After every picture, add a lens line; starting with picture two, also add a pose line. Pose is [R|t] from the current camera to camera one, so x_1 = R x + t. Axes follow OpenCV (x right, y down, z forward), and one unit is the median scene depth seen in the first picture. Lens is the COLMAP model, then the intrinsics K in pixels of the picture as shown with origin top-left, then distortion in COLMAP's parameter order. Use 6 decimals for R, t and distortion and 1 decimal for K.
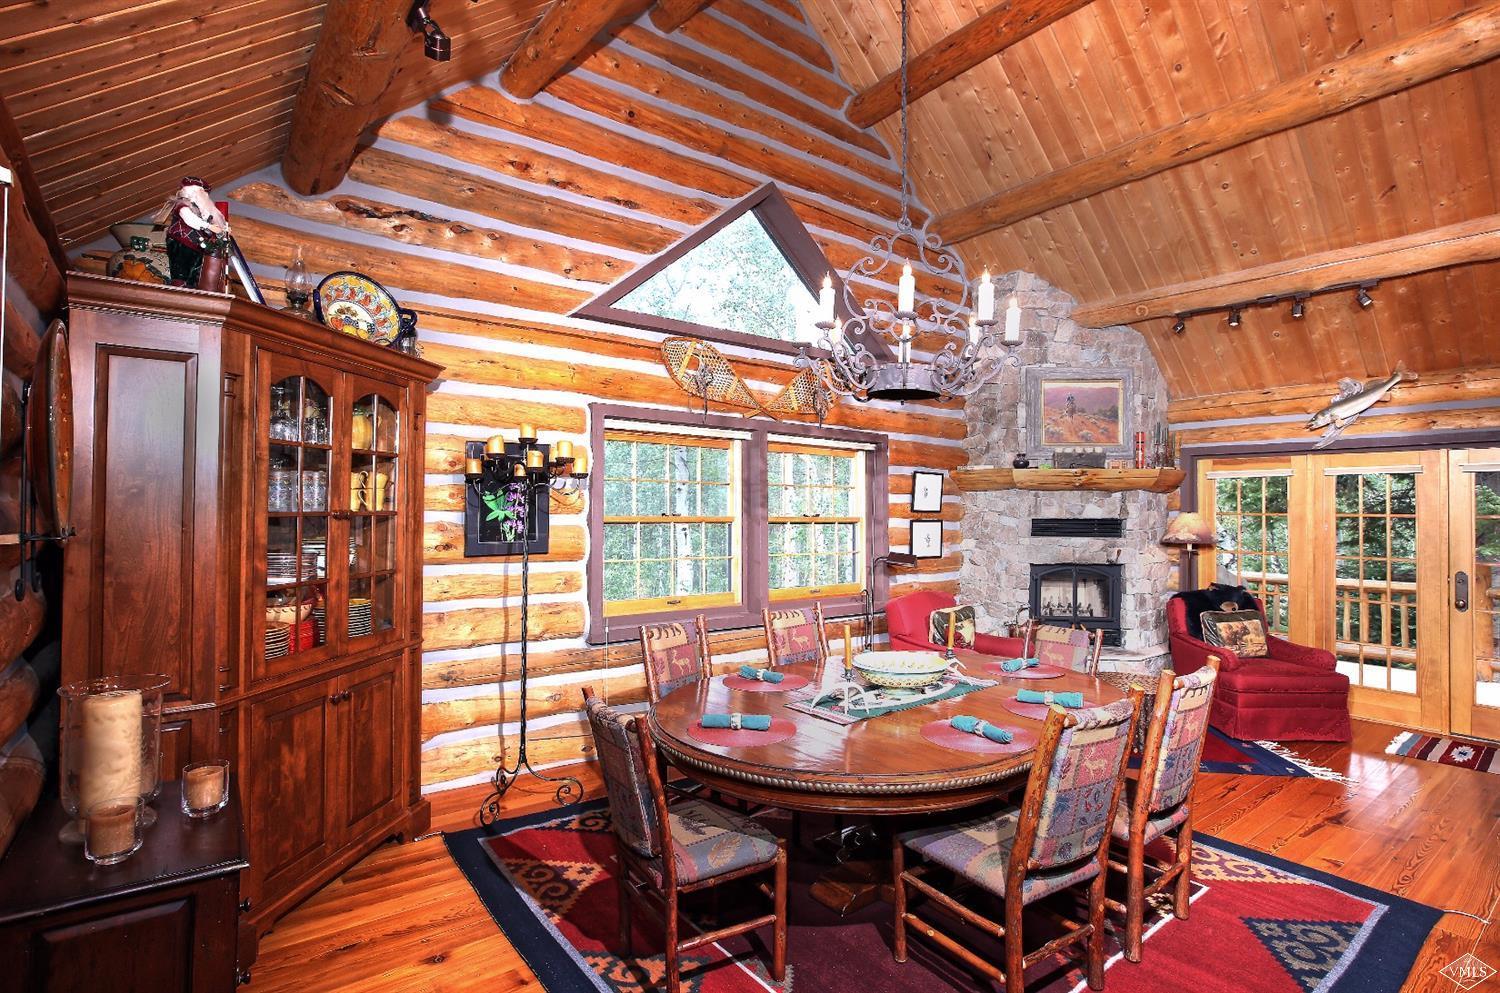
lens RADIAL K [[796.9, 0, 750.0], [0, 796.9, 496.5], [0, 0, 1]] dist [-0.042099, 0.000338]
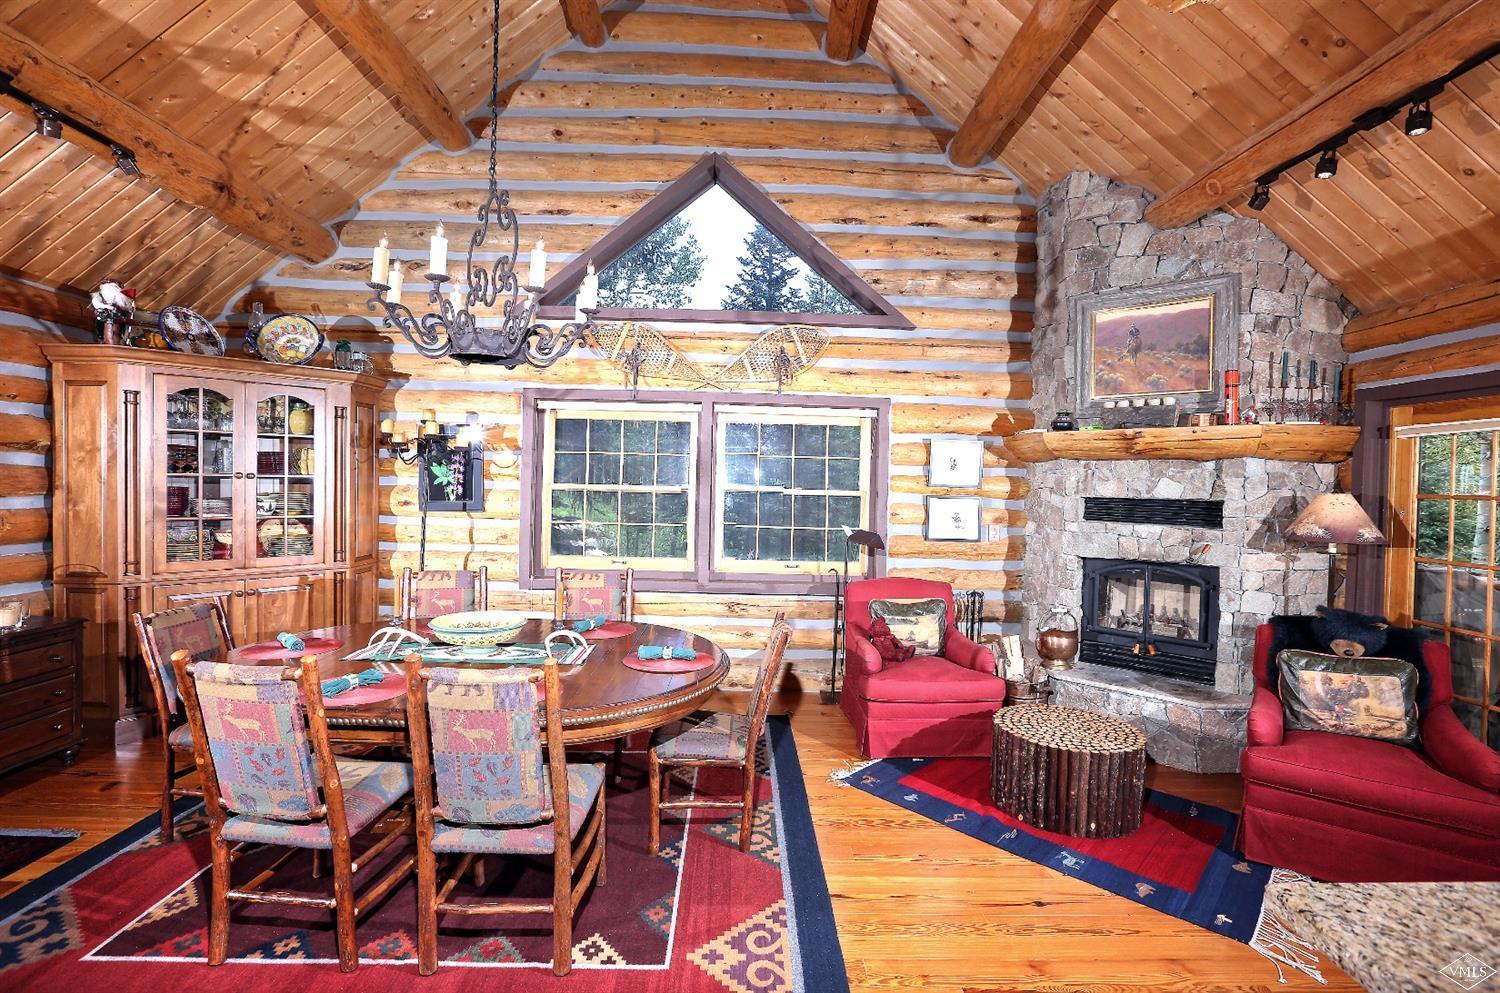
lens RADIAL K [[737.8, 0, 744.8], [0, 737.8, 497.6], [0, 0, 1]] dist [-0.036492, 0.001823]
pose [[0.772229, 0.020938, -0.635000, 0.557726], [-0.005241, 0.999633, 0.026588, 0.011381], [0.635323, -0.017203, 0.772055, 0.257951]]
